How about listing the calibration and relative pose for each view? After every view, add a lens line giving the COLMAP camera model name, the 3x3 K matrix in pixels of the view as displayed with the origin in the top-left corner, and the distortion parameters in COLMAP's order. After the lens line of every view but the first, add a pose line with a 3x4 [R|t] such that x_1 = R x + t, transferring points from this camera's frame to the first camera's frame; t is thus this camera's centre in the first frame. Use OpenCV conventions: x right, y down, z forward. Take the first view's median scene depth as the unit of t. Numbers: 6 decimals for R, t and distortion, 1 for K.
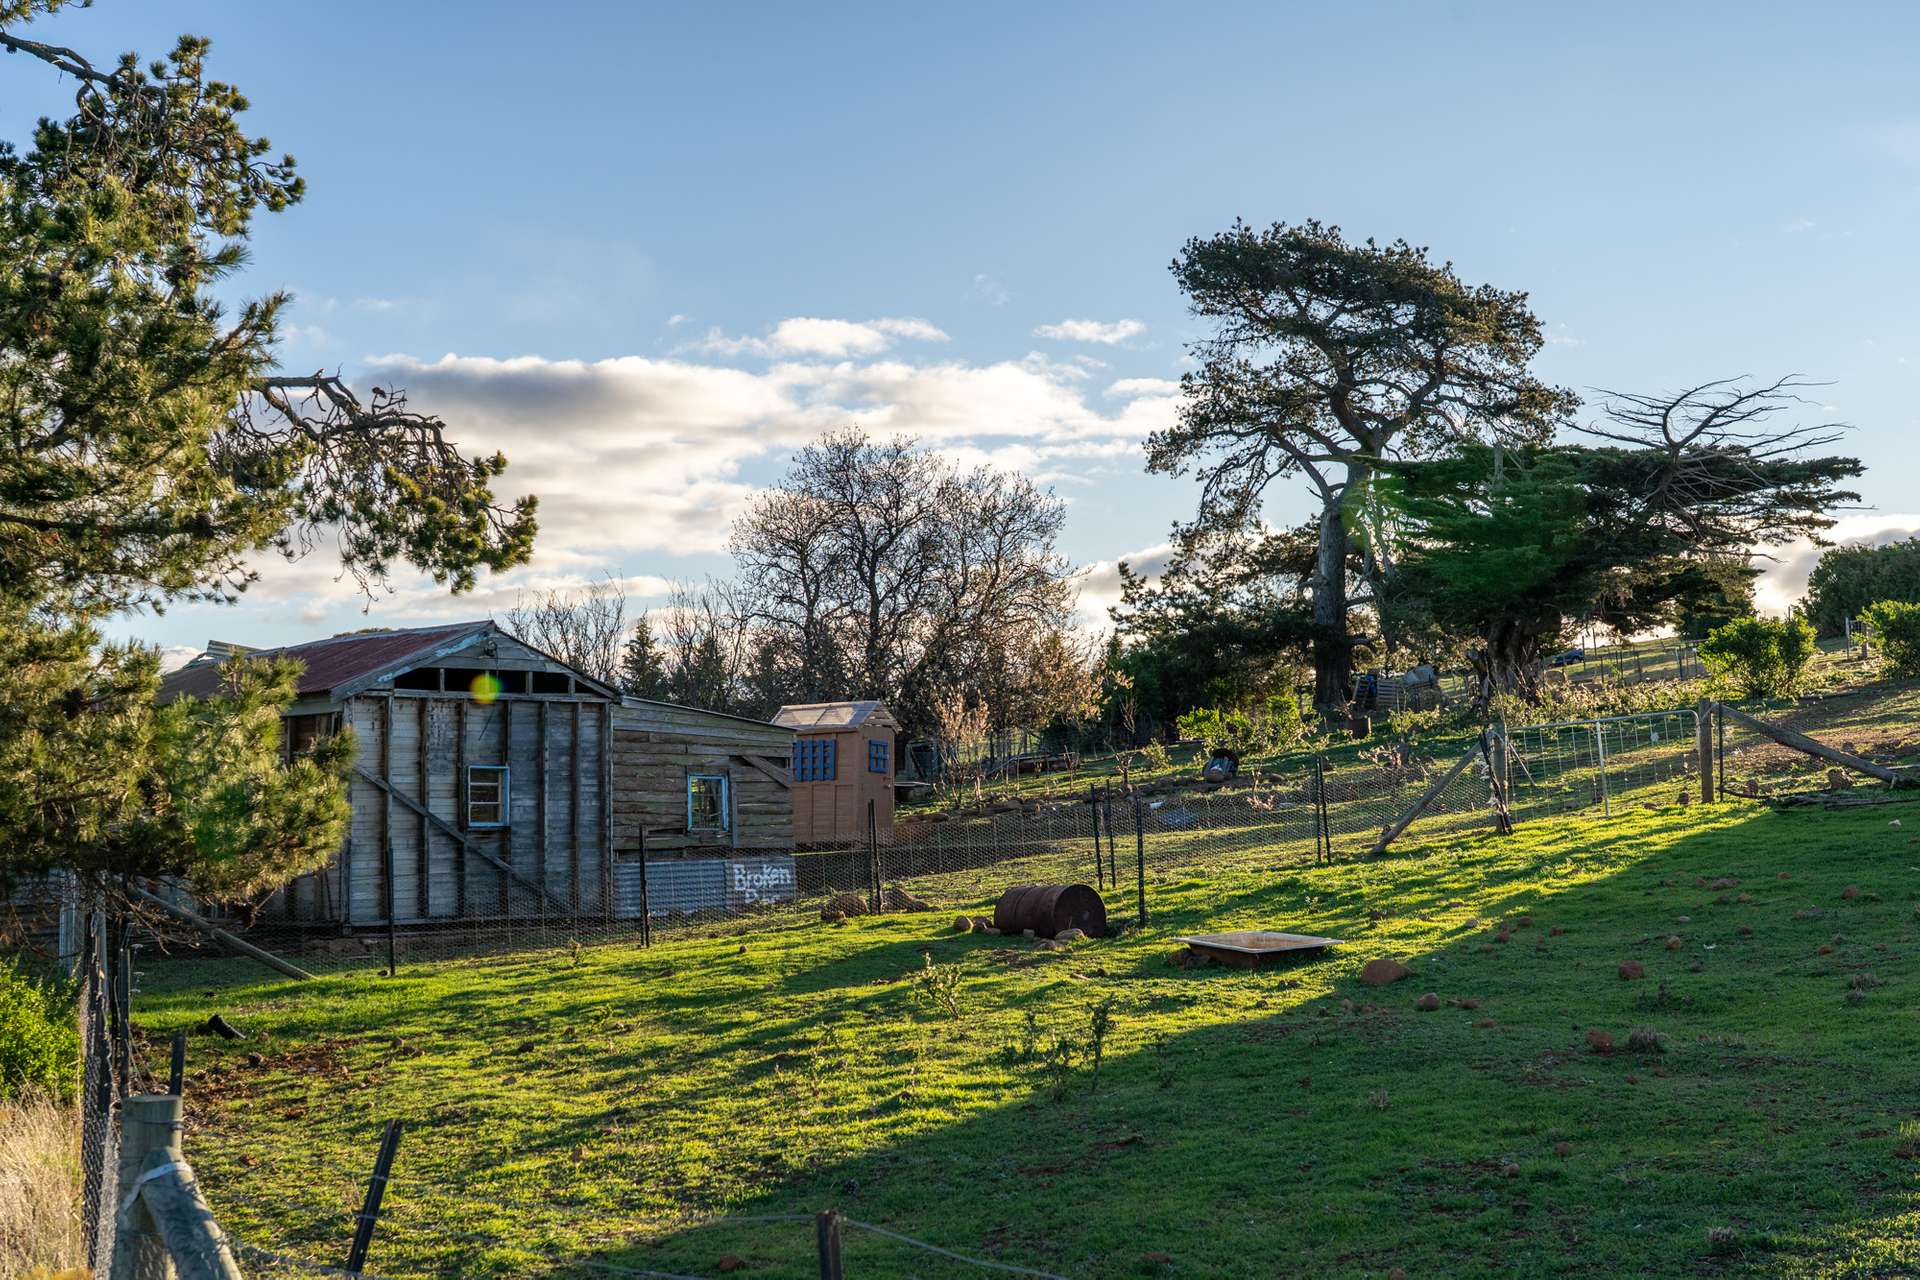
lens RADIAL K [[2684.3, 0, 980.6], [0, 2684.3, 586.1], [0, 0, 1]] dist [0.080269, 0.000000]
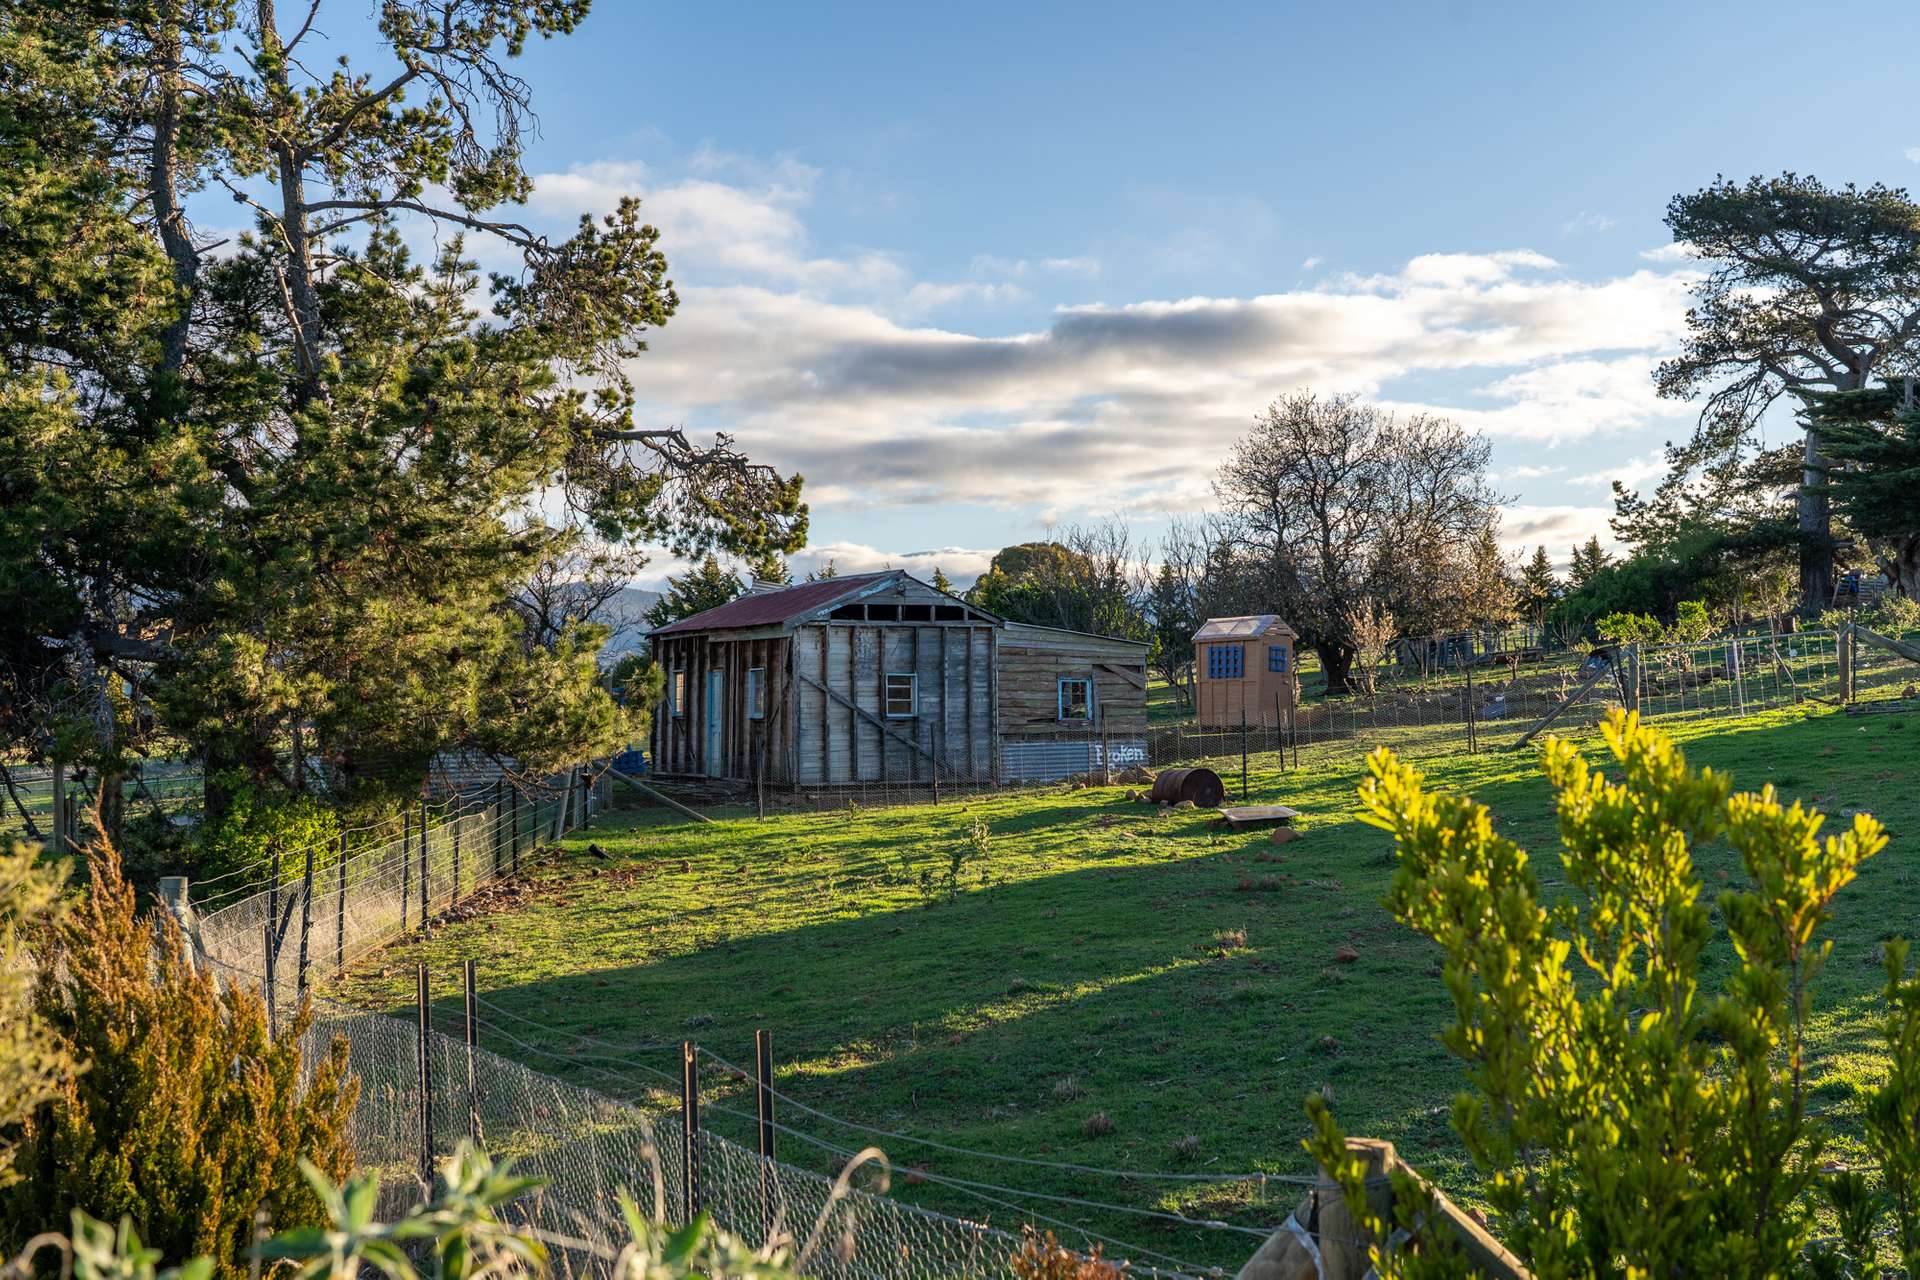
lens RADIAL K [[2389.2, 0, 971.6], [0, 2389.2, 645.5], [0, 0, 1]] dist [0.032717, 0.000000]
pose [[0.957613, -0.000656, -0.288056, 0.175132], [0.020492, 0.997619, 0.065851, -0.023909], [0.287327, -0.068962, 0.955347, -0.142203]]
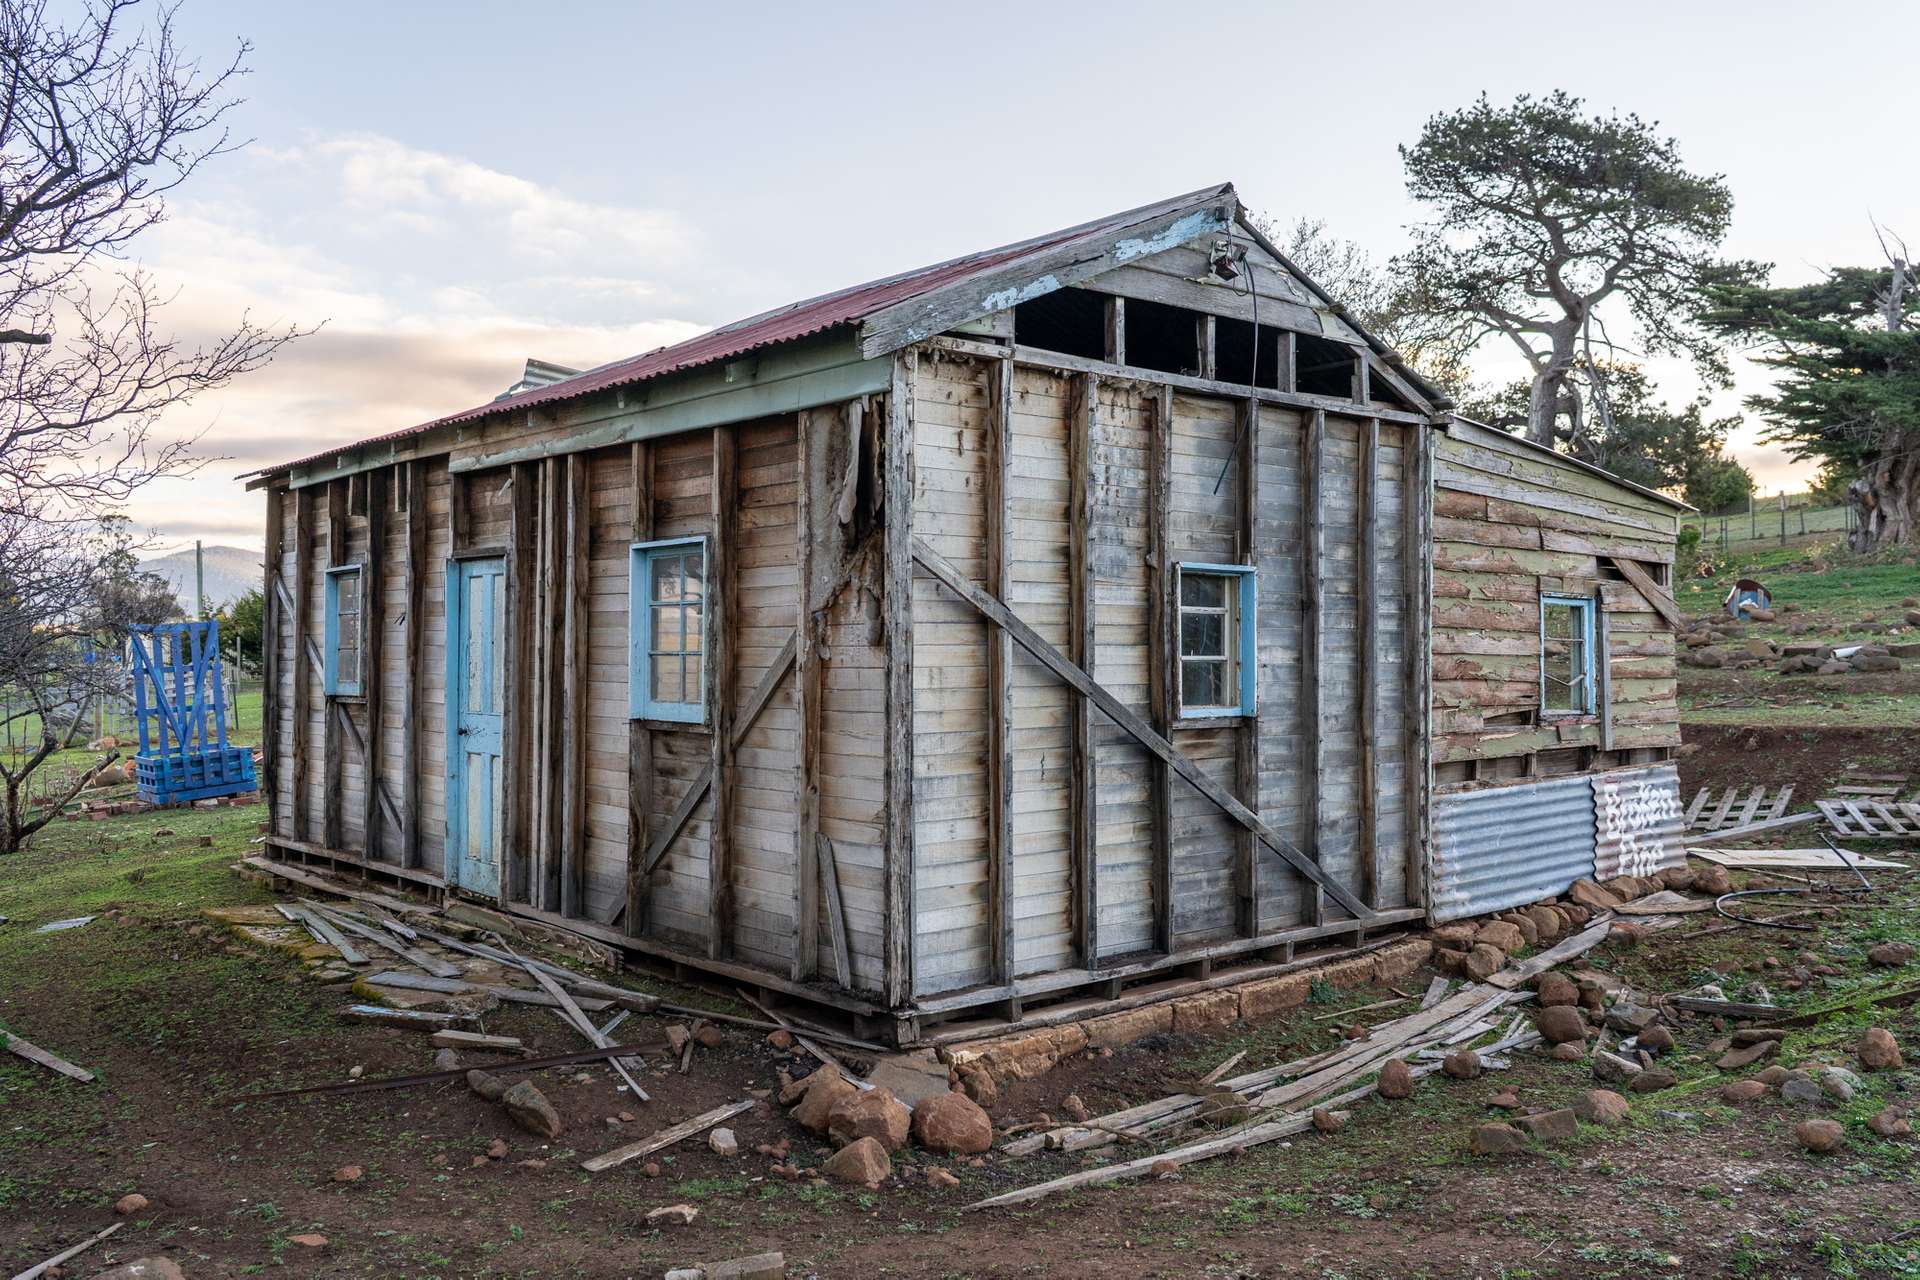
lens RADIAL K [[1644.5, 0, 954.7], [0, 1644.5, 655.2], [0, 0, 1]] dist [0.054726, 0.004765]
pose [[0.999160, 0.011865, -0.039234, -0.177929], [-0.007986, 0.995195, 0.097588, 0.048046], [0.040203, -0.097192, 0.994453, 0.640843]]
